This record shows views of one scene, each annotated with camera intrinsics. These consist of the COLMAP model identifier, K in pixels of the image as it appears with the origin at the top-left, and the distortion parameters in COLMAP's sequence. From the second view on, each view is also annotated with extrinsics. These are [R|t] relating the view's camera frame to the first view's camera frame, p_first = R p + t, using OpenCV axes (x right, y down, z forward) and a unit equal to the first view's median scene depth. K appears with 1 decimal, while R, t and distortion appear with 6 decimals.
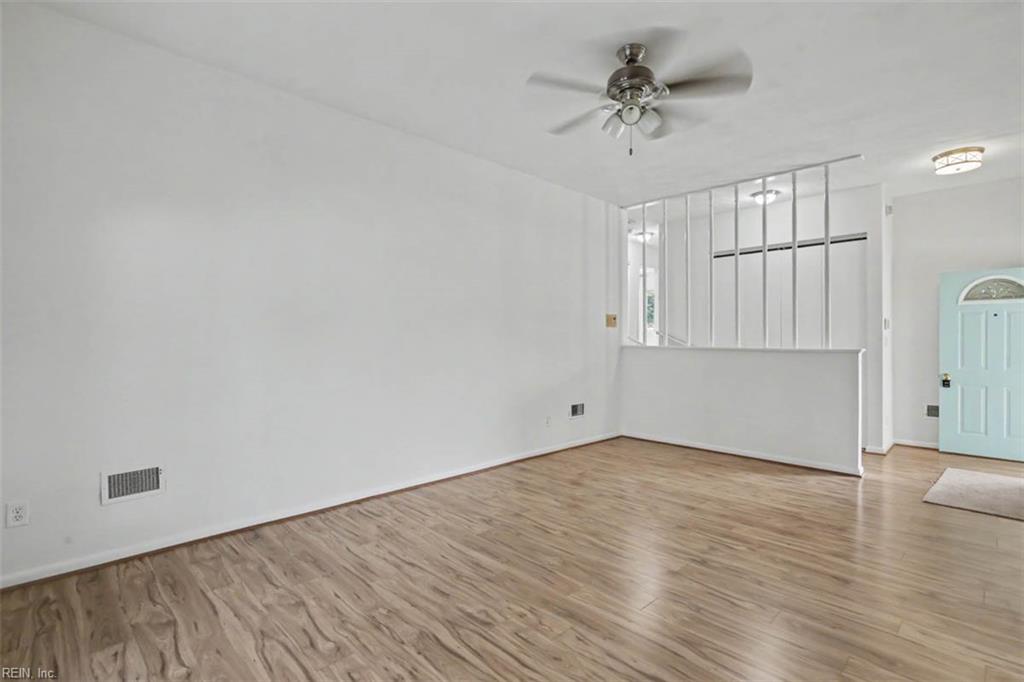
lens RADIAL K [[498.7, 0, 533.1], [0, 498.7, 339.1], [0, 0, 1]] dist [0.000642, 0.000181]
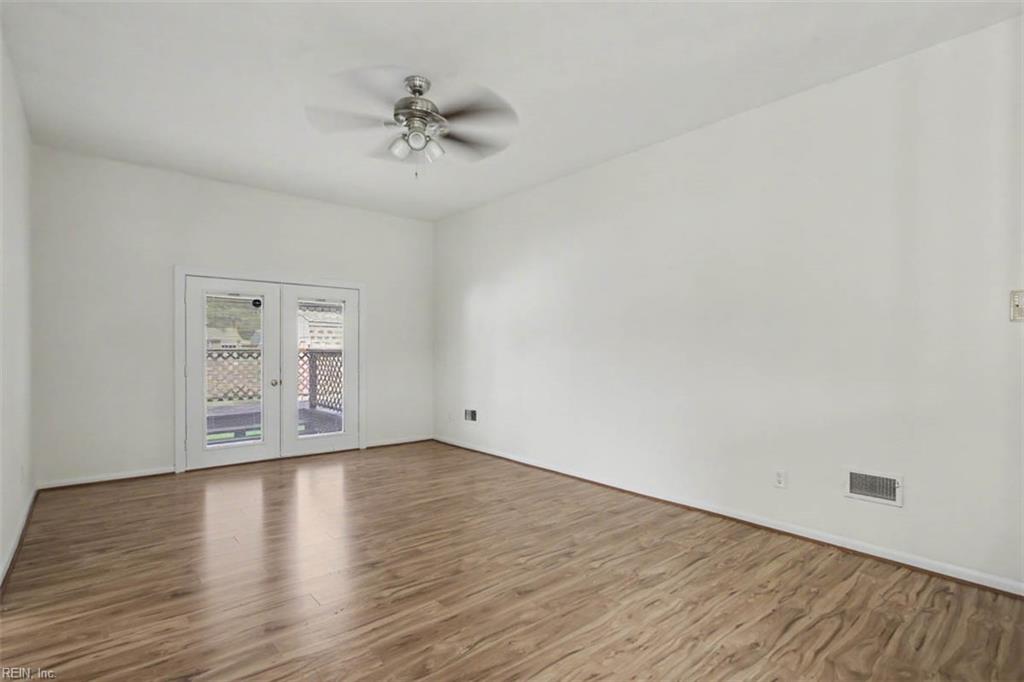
lens RADIAL K [[476.0, 0, 524.7], [0, 476.0, 356.4], [0, 0, 1]] dist [-0.000338, -0.000507]
pose [[-0.055641, 0.017576, -0.998296, 0.949417], [-0.008382, 0.999802, 0.018070, -0.013834], [0.998416, 0.009373, -0.055482, 0.987760]]
